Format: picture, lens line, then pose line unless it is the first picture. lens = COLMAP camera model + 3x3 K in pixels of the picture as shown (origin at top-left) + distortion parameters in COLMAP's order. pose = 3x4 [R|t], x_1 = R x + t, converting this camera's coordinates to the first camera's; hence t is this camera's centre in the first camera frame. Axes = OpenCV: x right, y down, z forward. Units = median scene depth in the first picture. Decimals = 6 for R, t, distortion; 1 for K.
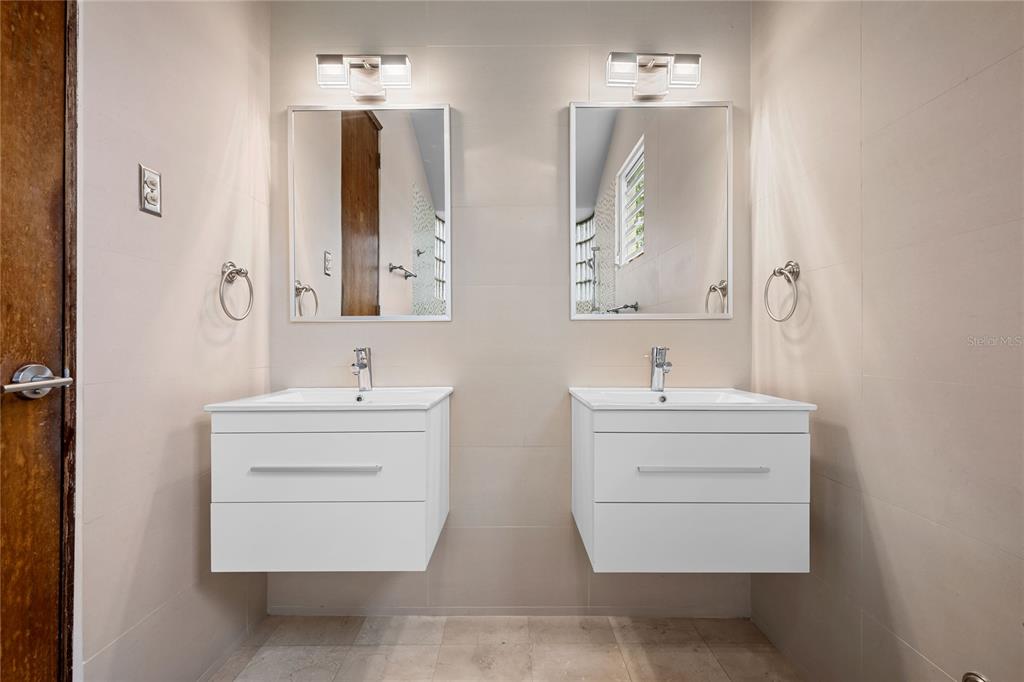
lens RADIAL K [[460.1, 0, 514.7], [0, 460.1, 344.8], [0, 0, 1]] dist [-0.001087, 0.000543]
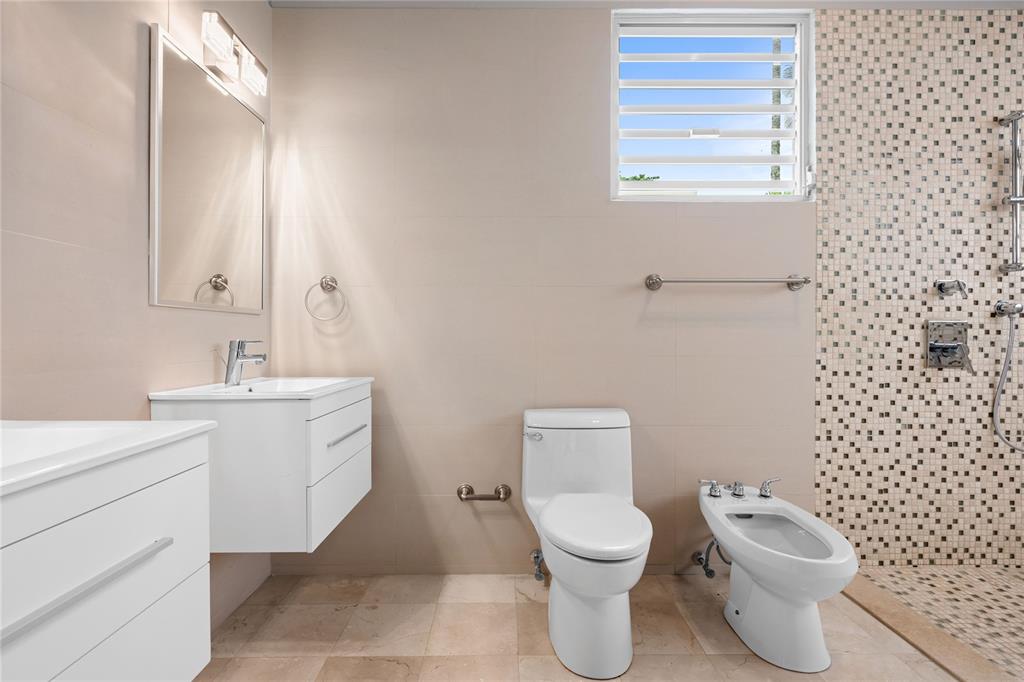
lens RADIAL K [[460.1, 0, 514.7], [0, 460.1, 339.4], [0, 0, 1]] dist [-0.001087, 0.000543]
pose [[0.003927, 0.002522, 0.999989, -0.735064], [-0.001187, 0.999996, -0.002518, 0.007029], [-0.999992, -0.001177, 0.003930, 0.444201]]
